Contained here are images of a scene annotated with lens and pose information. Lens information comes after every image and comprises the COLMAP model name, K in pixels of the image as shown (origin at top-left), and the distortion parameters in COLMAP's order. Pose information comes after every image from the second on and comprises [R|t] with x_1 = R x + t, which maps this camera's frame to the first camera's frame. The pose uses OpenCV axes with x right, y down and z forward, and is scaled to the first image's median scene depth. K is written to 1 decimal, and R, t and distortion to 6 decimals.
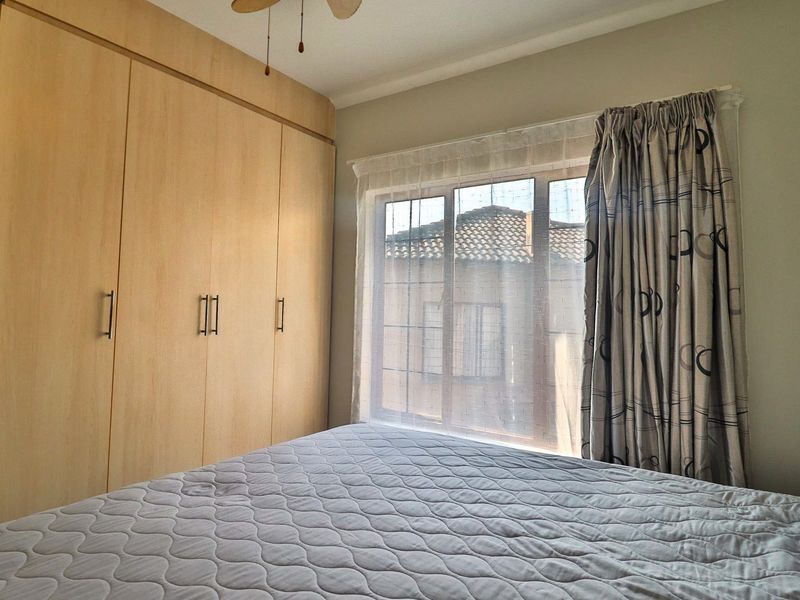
lens RADIAL K [[472.1, 0, 404.1], [0, 472.1, 282.1], [0, 0, 1]] dist [0.000270, -0.000797]
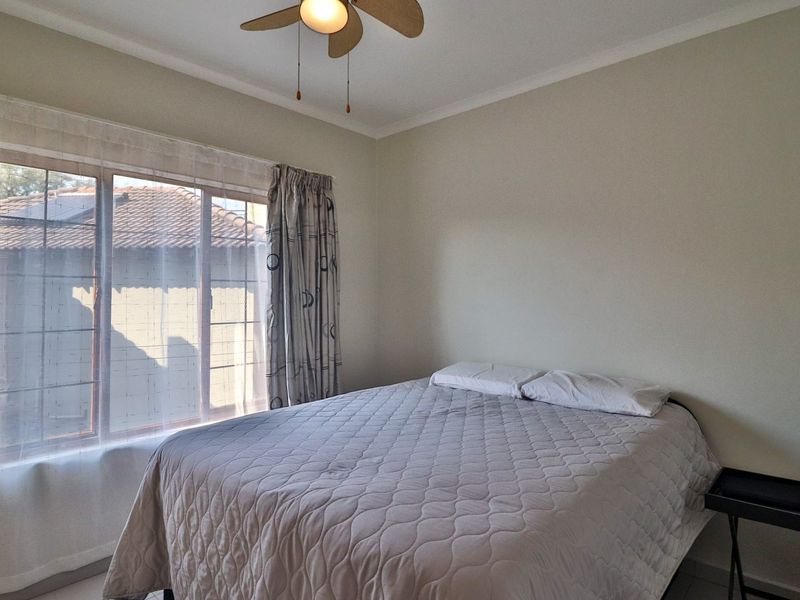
lens RADIAL K [[472.1, 0, 404.1], [0, 472.1, 282.1], [0, 0, 1]] dist [0.000270, -0.000797]
pose [[0.149773, 0.012466, 0.988642, -0.948446], [-0.051935, 0.998639, -0.004724, -0.021723], [-0.987355, -0.050637, 0.150217, 0.413325]]
